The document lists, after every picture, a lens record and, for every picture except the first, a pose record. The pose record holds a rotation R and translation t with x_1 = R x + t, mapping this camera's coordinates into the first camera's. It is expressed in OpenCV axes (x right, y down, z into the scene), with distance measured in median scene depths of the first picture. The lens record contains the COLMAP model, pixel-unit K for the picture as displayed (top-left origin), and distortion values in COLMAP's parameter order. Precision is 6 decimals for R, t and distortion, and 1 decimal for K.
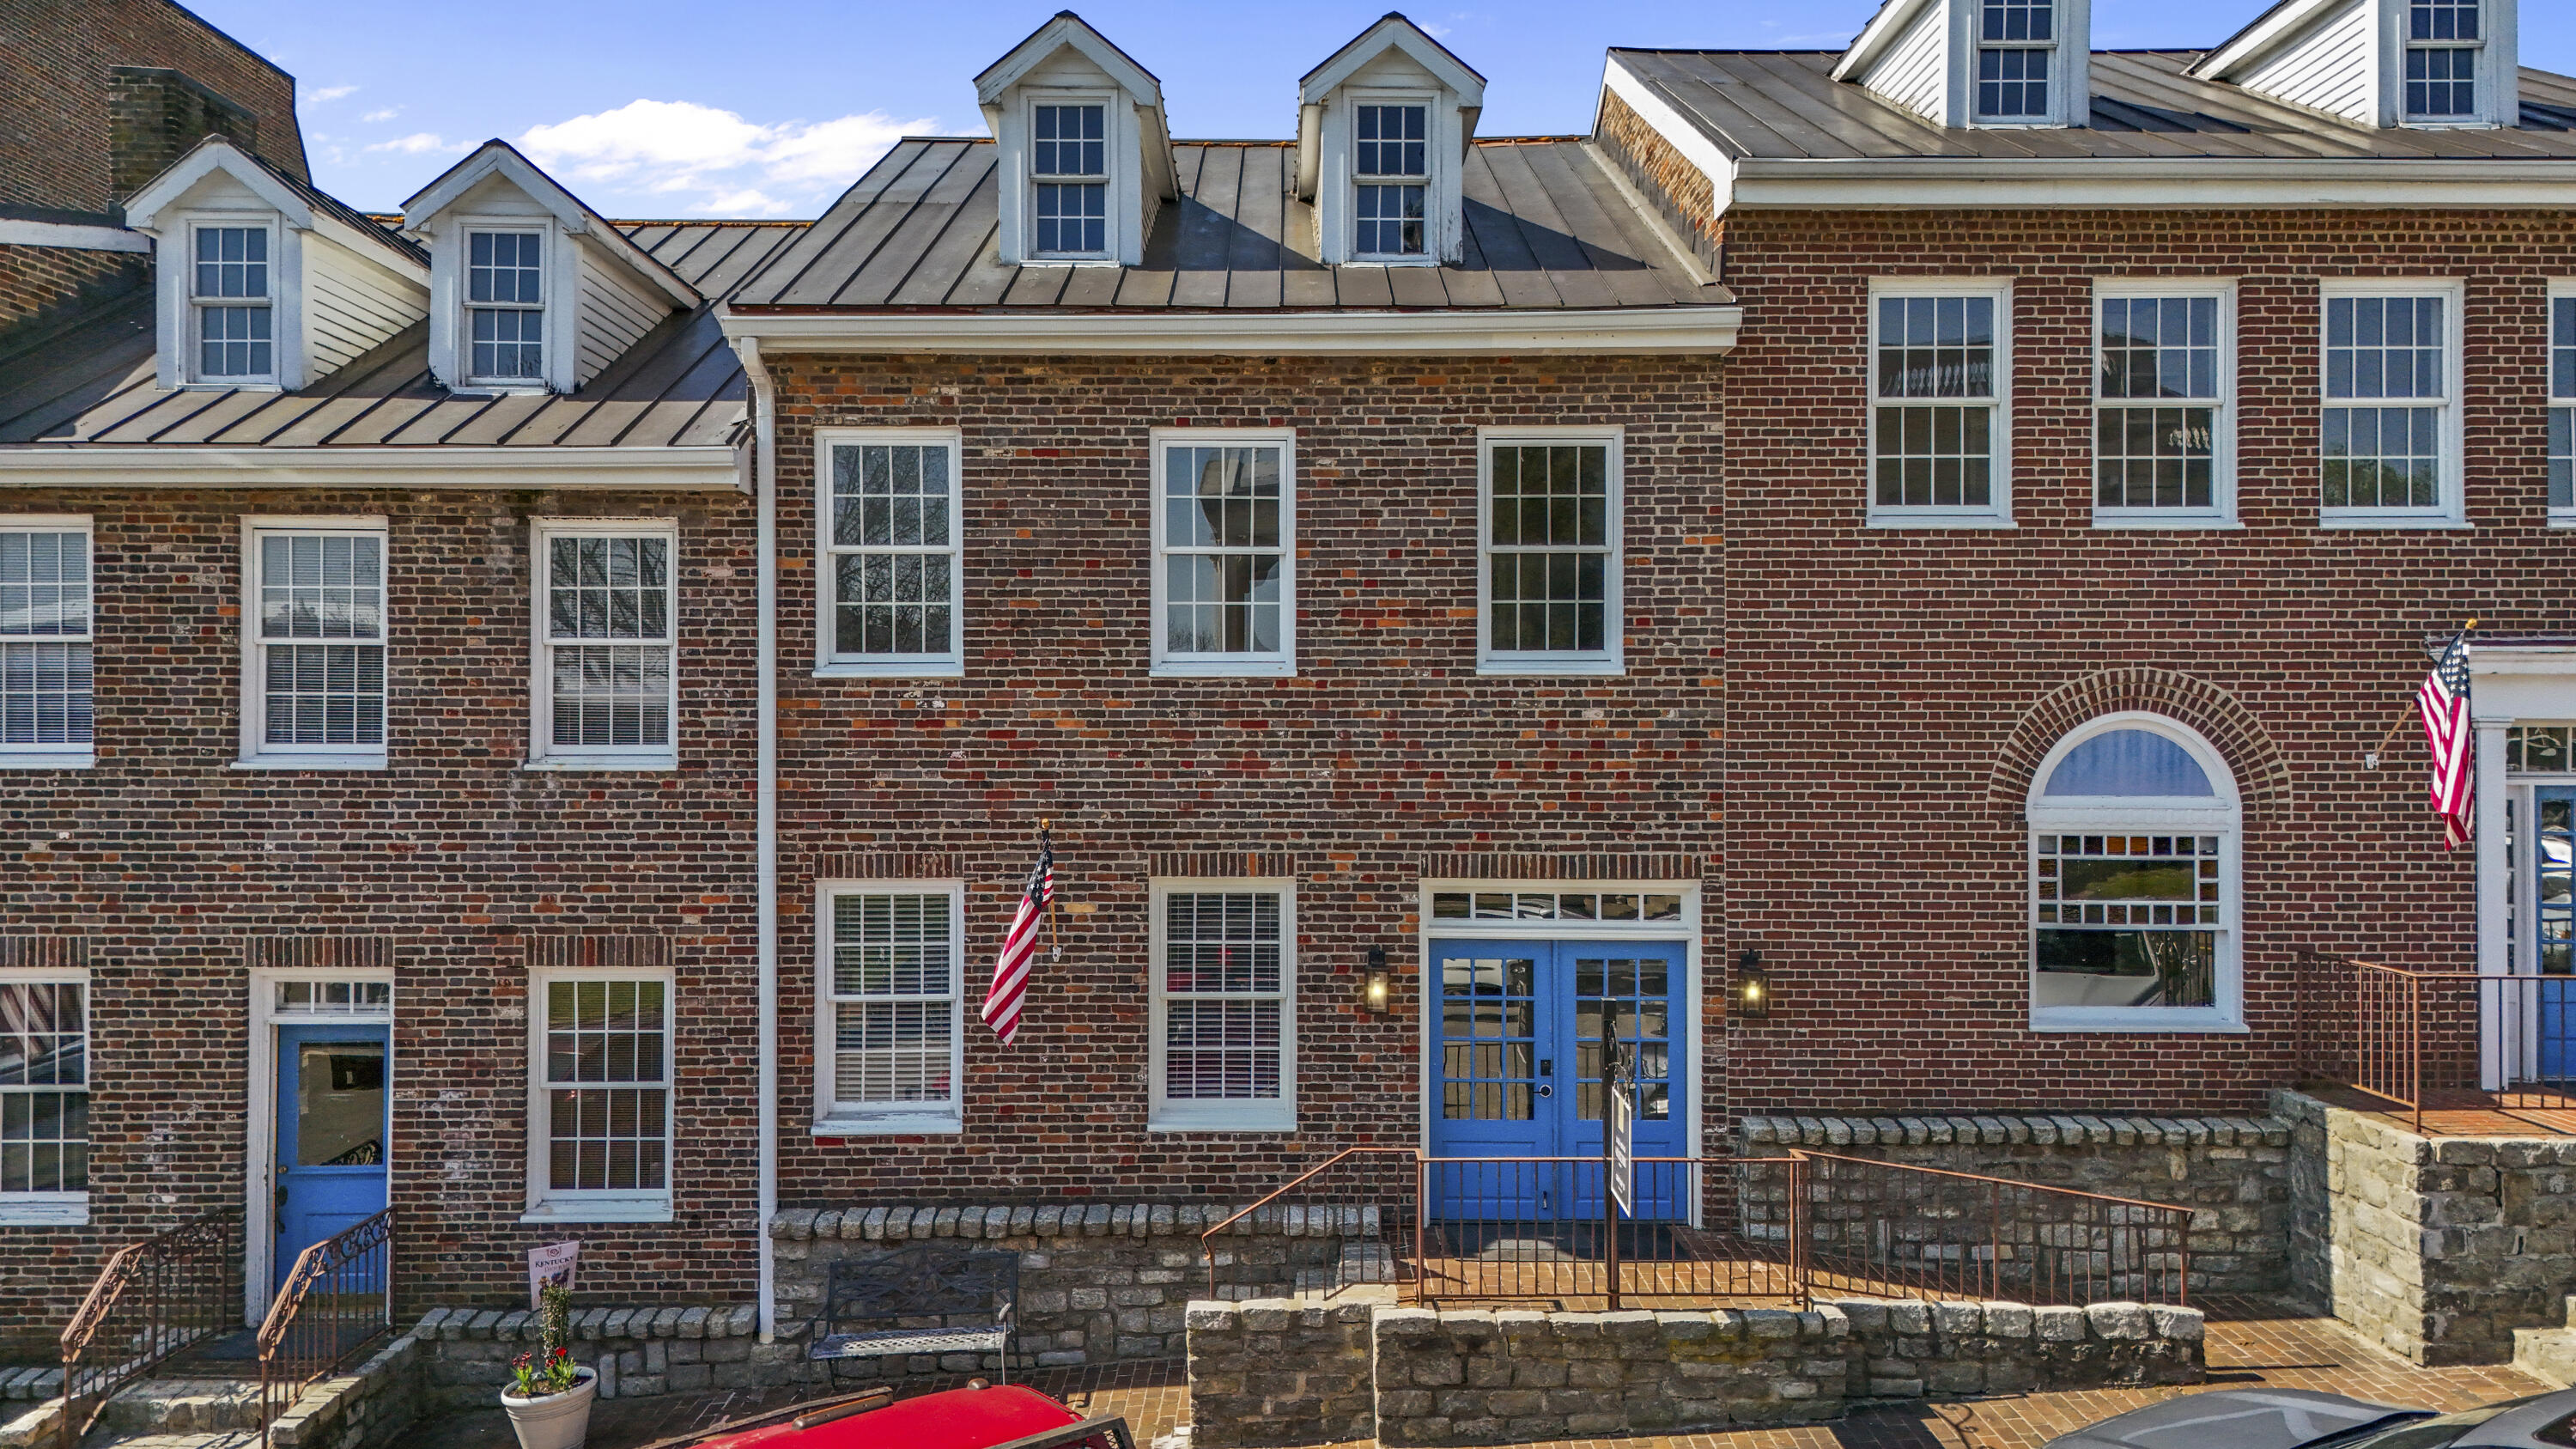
lens RADIAL K [[1906.6, 0, 1294.5], [0, 1906.6, 717.2], [0, 0, 1]] dist [0.084711, -0.086019]
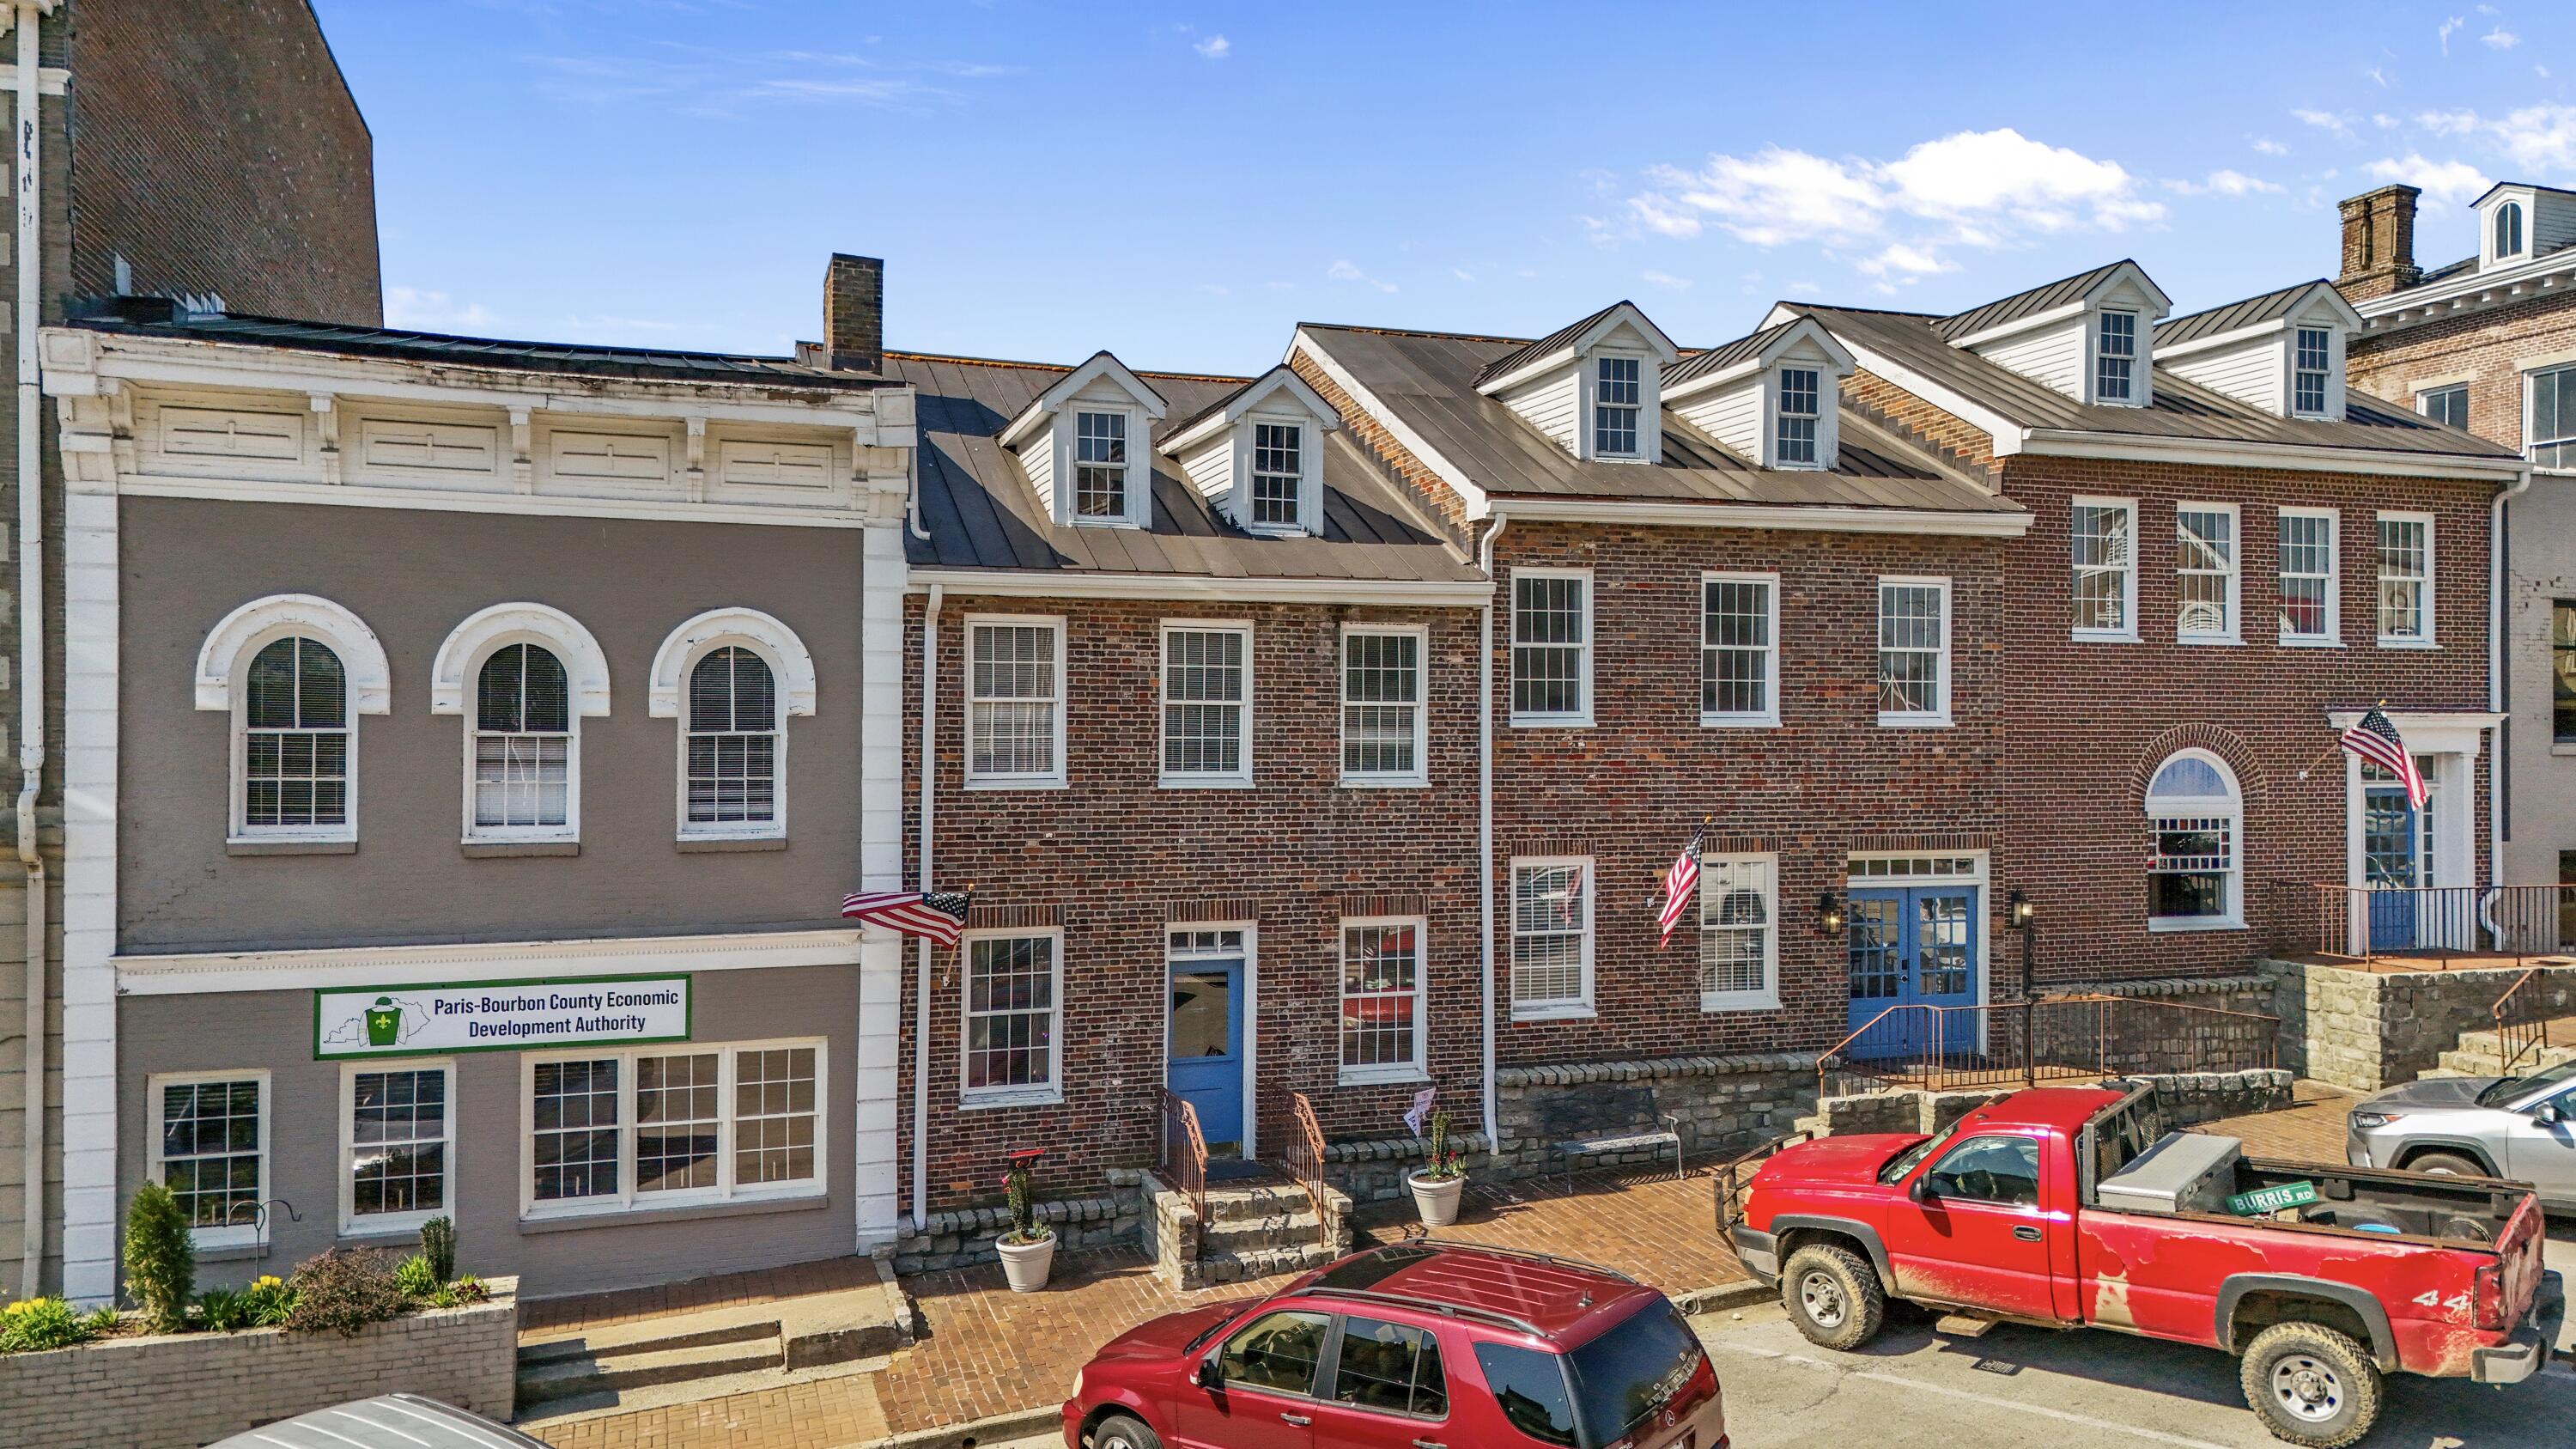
lens RADIAL K [[1906.6, 0, 1295.4], [0, 1906.6, 726.0], [0, 0, 1]] dist [0.084711, -0.086019]
pose [[0.948535, 0.001879, 0.316668, -0.903977], [-0.002309, 0.999997, 0.000984, -0.022973], [-0.316665, -0.001664, 0.948536, -0.411021]]
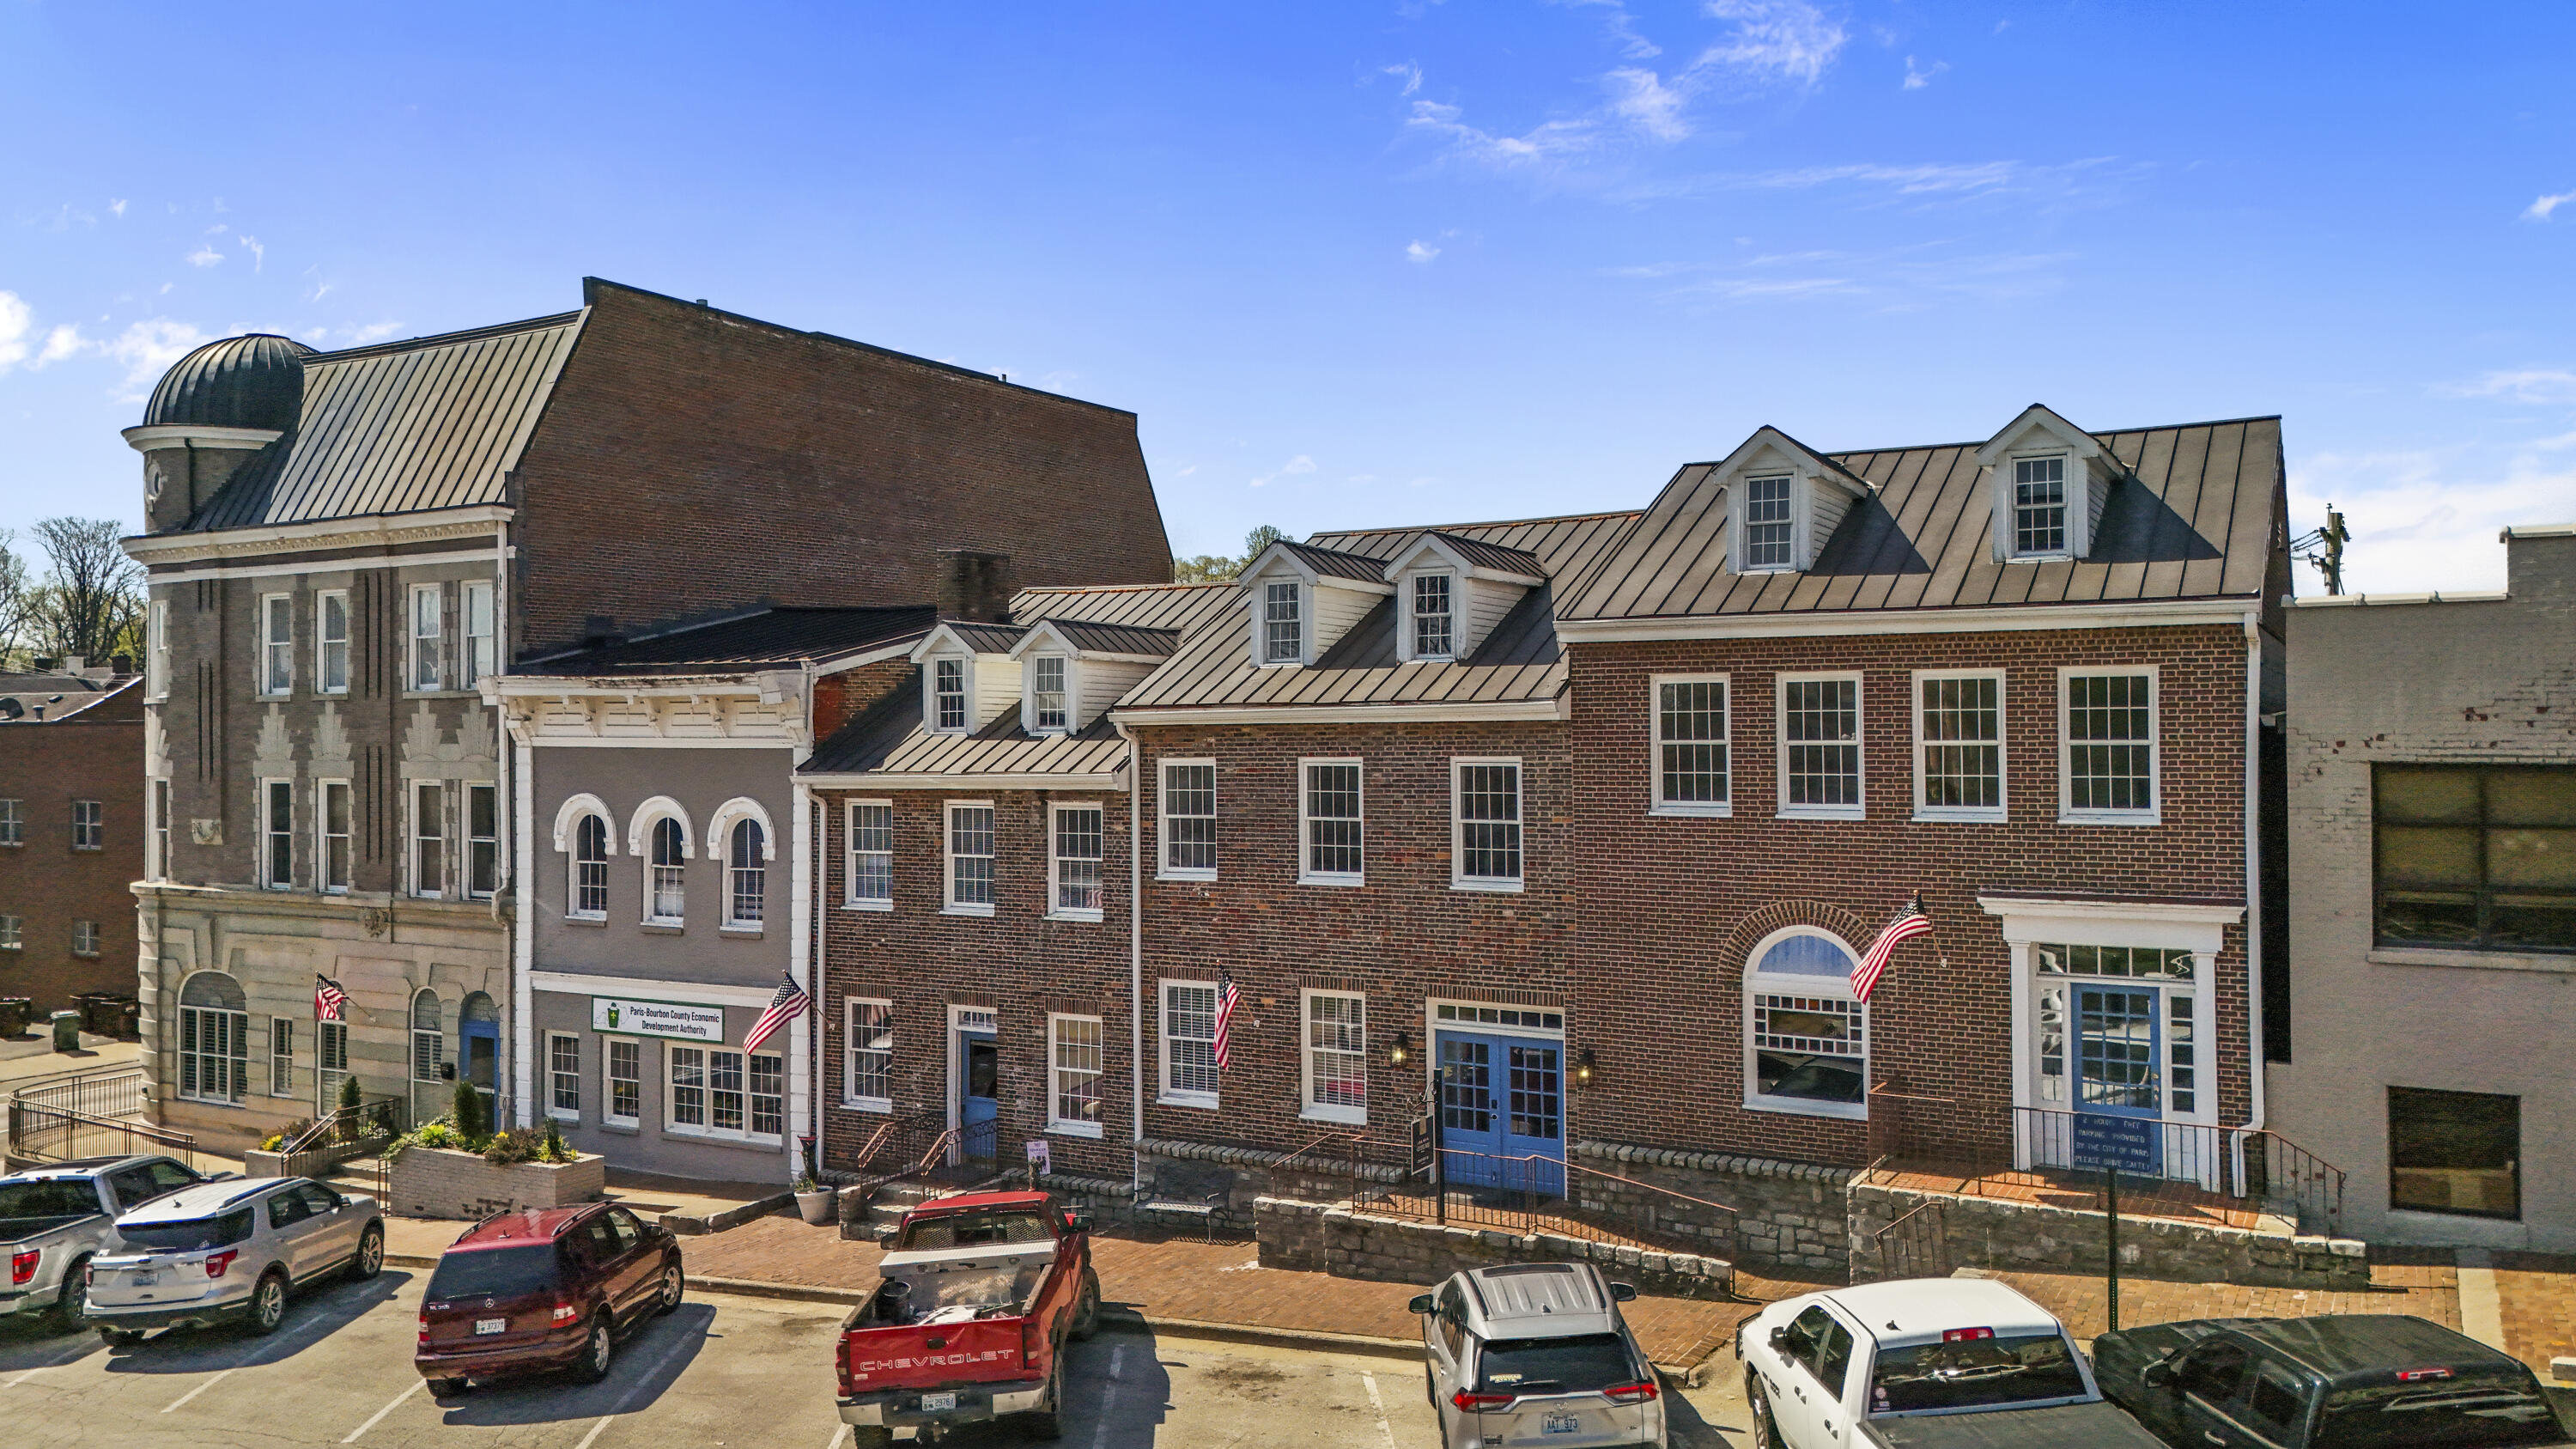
lens RADIAL K [[1906.6, 0, 1285.3], [0, 1906.6, 707.9], [0, 0, 1]] dist [0.084711, -0.086019]
pose [[0.866494, -0.012703, -0.499027, 0.891381], [0.009401, 0.999914, -0.009130, -0.184907], [0.499100, 0.003220, 0.866539, -0.702862]]
